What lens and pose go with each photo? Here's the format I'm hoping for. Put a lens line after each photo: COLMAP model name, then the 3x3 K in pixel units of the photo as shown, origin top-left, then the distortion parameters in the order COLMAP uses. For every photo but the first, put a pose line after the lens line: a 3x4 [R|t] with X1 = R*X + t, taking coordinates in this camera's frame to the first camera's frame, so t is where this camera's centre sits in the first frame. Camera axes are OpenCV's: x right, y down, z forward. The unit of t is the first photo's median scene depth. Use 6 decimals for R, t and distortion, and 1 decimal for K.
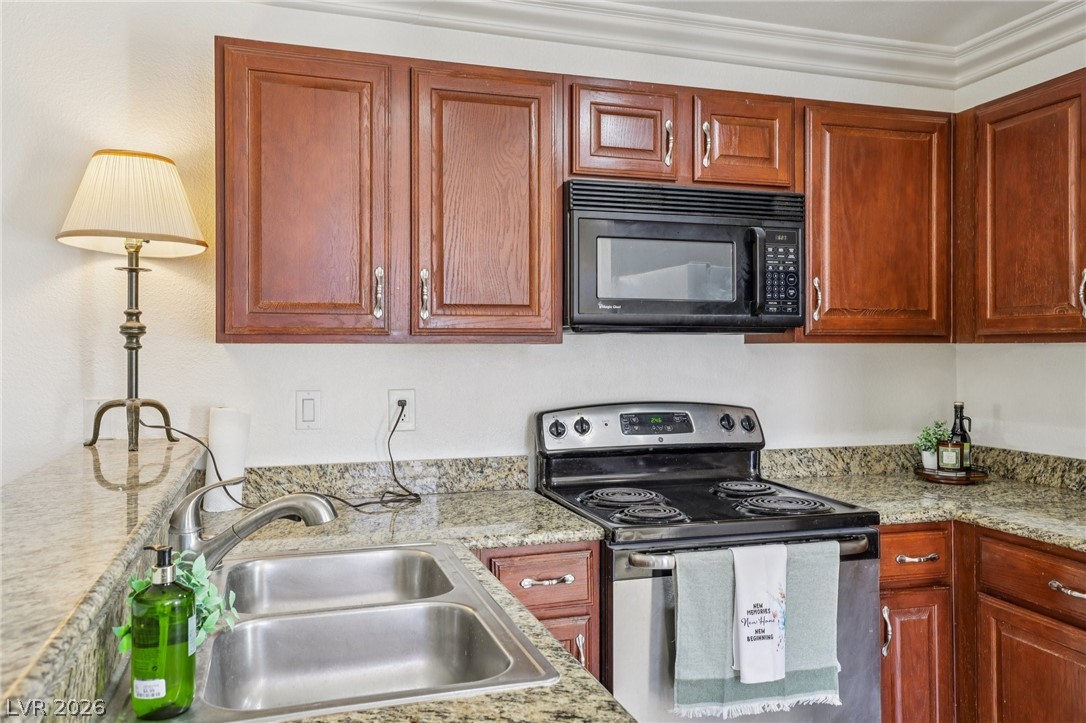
lens RADIAL K [[808.8, 0, 552.8], [0, 808.8, 346.7], [0, 0, 1]] dist [0.002278, 0.039301]
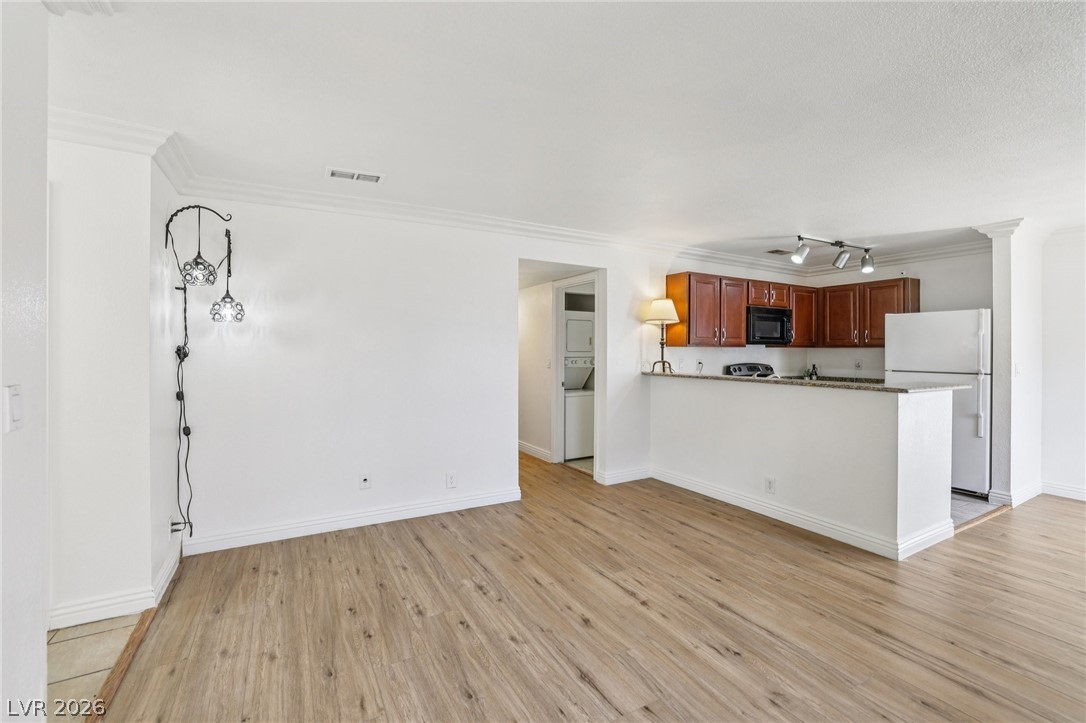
lens RADIAL K [[469.0, 0, 542.5], [0, 469.0, 352.1], [0, 0, 1]] dist [-0.038074, 0.013394]
pose [[0.979628, 0.004724, 0.200766, -1.359223], [-0.005972, 0.999966, 0.005609, 0.012114], [-0.200732, -0.006694, 0.979623, -0.982821]]
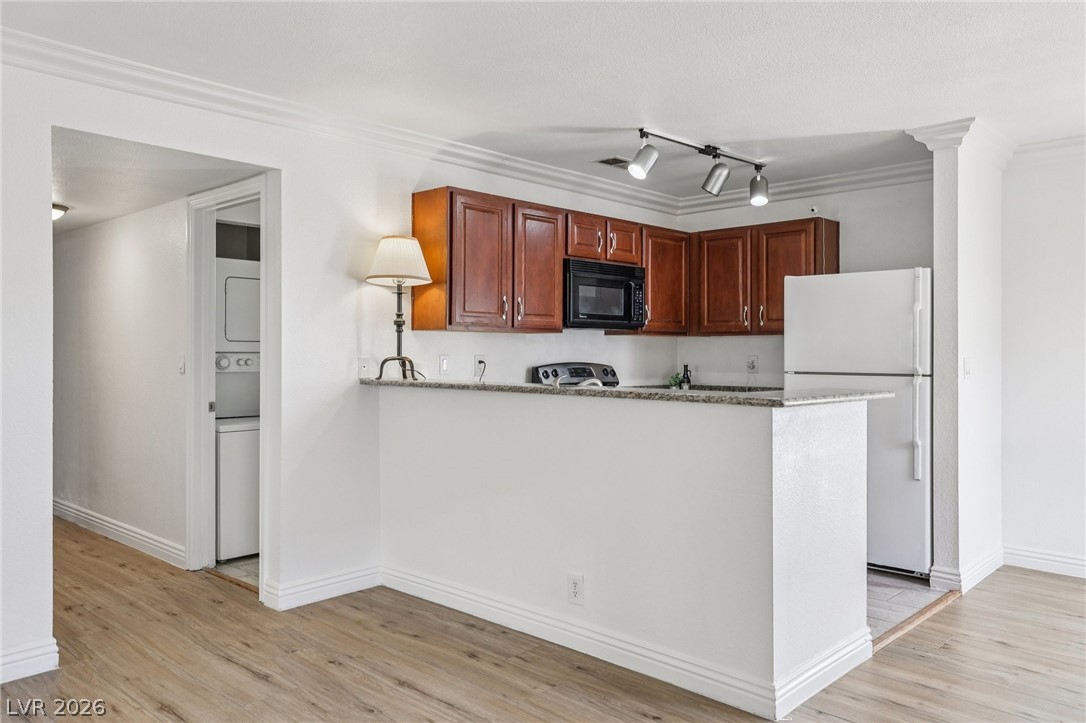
lens RADIAL K [[808.8, 0, 538.9], [0, 808.8, 352.0], [0, 0, 1]] dist [0.002278, 0.039301]
pose [[0.878351, 0.003790, 0.478002, -1.036493], [-0.005230, 0.999985, 0.001681, 0.041980], [-0.477988, -0.003977, 0.878357, -0.835539]]
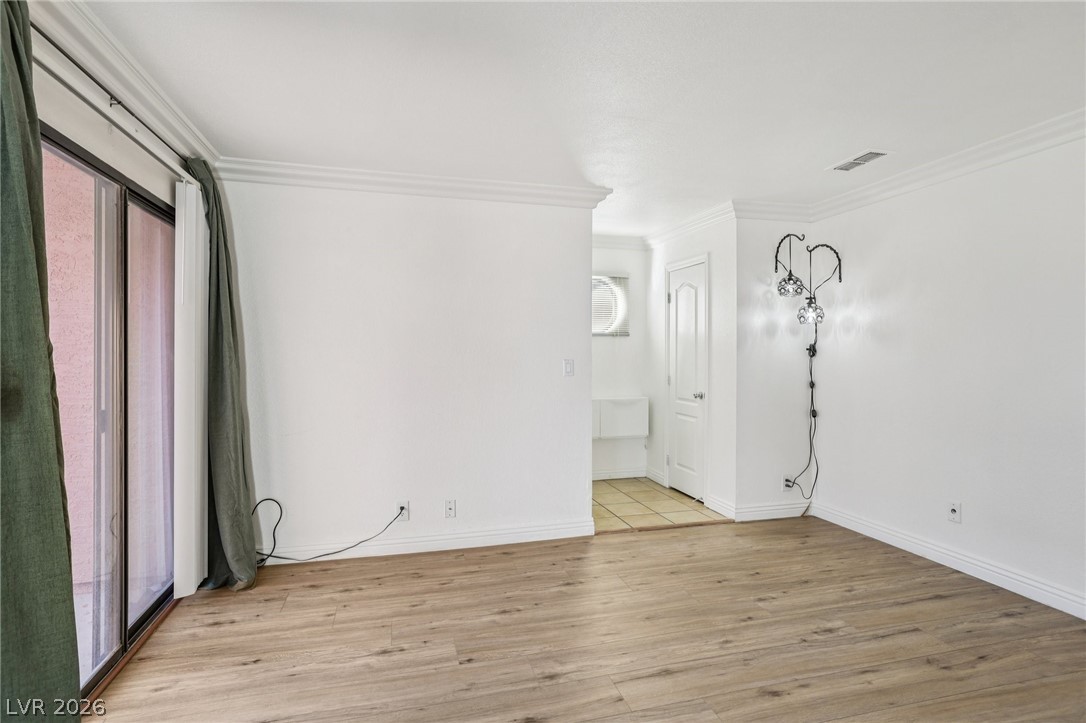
lens RADIAL K [[556.9, 0, 544.1], [0, 556.9, 350.5], [0, 0, 1]] dist [-0.025539, 0.006940]
pose [[-0.042523, 0.003161, -0.999090, -0.188366], [-0.002207, 0.999992, 0.003258, 0.024185], [0.999093, 0.002343, -0.042516, -0.397669]]
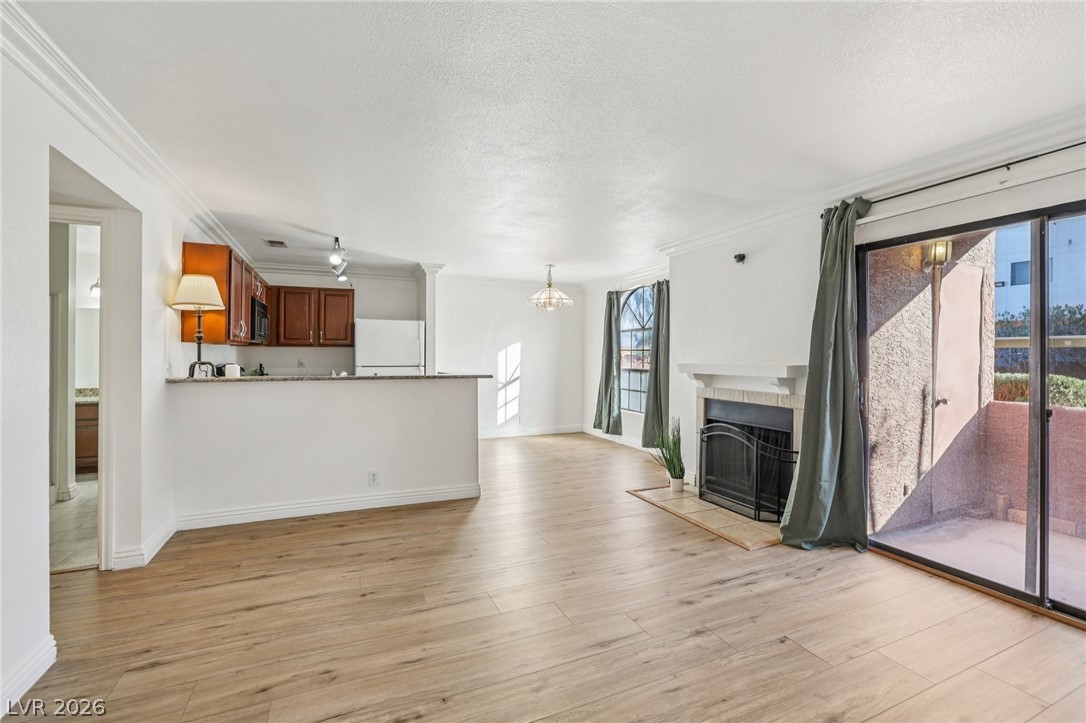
lens RADIAL K [[469.0, 0, 541.4], [0, 469.0, 355.9], [0, 0, 1]] dist [-0.038074, 0.013394]
pose [[-0.098620, -0.001012, 0.995125, -1.970423], [-0.003388, 0.999994, 0.000681, 0.035042], [-0.995119, -0.003305, -0.098623, -0.029390]]
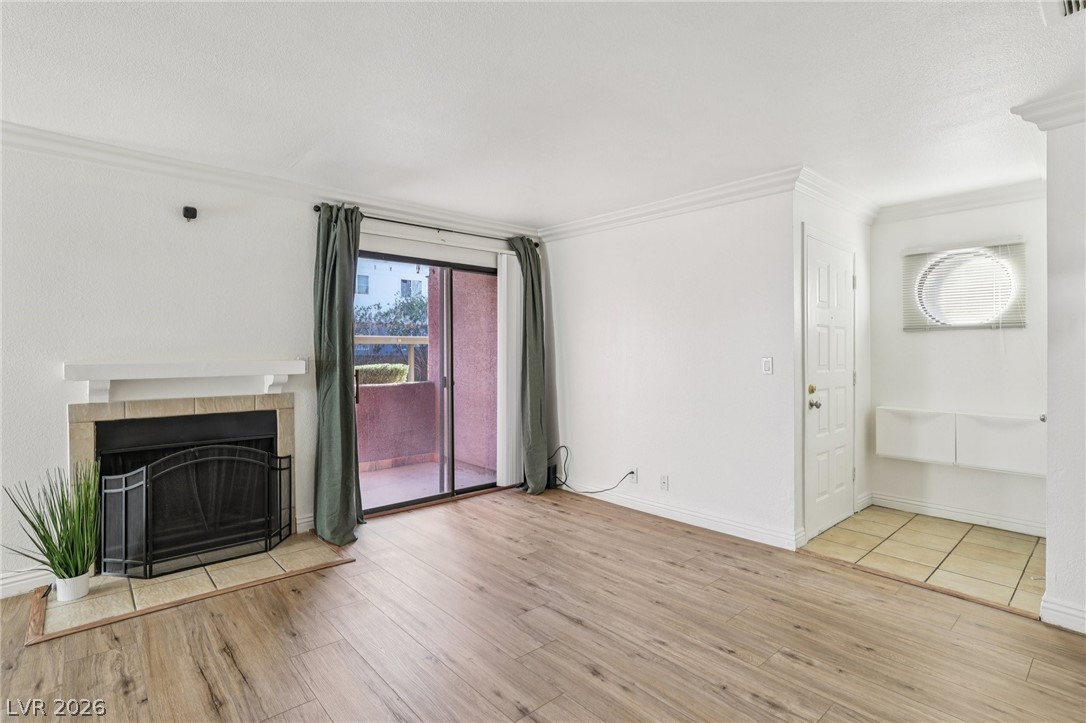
lens RADIAL K [[531.4, 0, 535.2], [0, 531.4, 354.9], [0, 0, 1]] dist [-0.019720, 0.002536]
pose [[-0.918408, 0.003841, -0.395616, -0.640032], [0.001458, 0.999979, 0.006322, 0.039009], [0.395632, 0.005230, -0.918394, 0.692611]]
